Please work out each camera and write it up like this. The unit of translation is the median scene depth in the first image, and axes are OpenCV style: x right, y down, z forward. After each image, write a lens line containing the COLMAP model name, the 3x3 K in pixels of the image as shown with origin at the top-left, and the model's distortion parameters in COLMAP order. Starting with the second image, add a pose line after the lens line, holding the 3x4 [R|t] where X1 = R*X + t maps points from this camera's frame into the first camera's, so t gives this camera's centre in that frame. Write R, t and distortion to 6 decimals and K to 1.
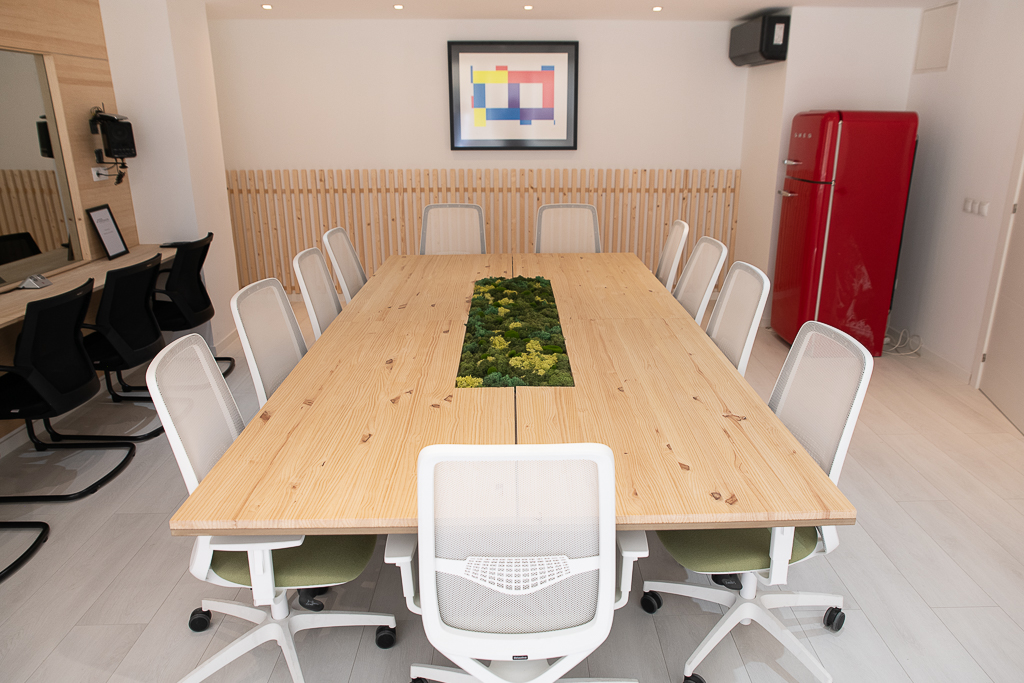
lens RADIAL K [[728.9, 0, 516.4], [0, 728.9, 336.7], [0, 0, 1]] dist [-0.057627, 0.108471]
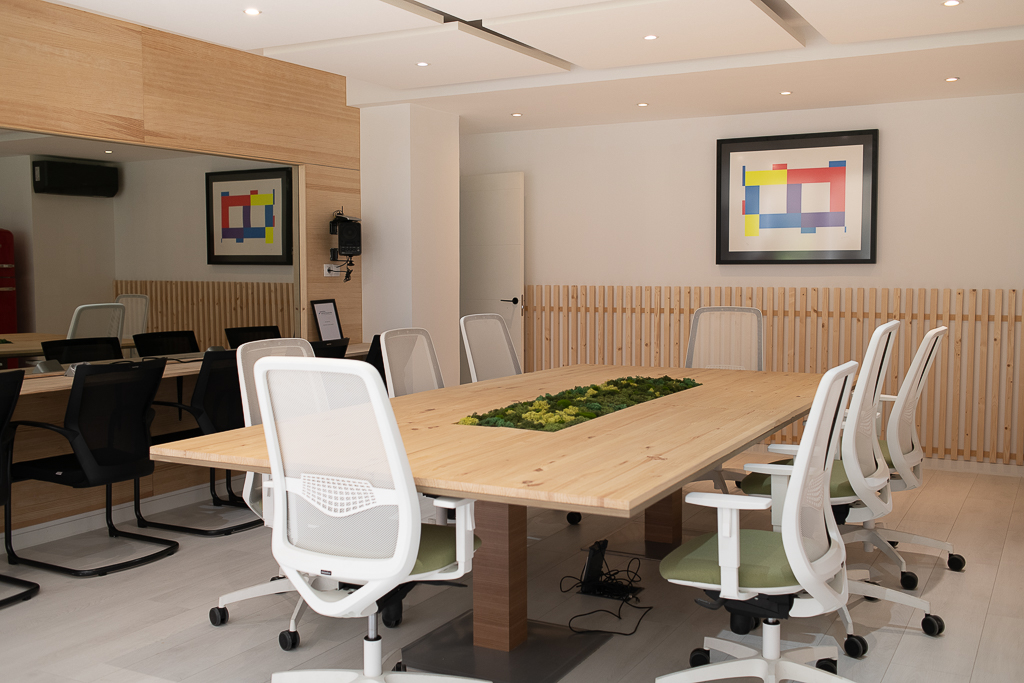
lens RADIAL K [[1035.8, 0, 512.0], [0, 1035.8, 341.5], [0, 0, 1]] dist [0.102486, -0.003701]
pose [[0.877529, 0.037238, -0.478076, 0.294060], [-0.145506, 0.970652, -0.191477, 0.097580], [0.456915, 0.237590, 0.857193, -0.118310]]
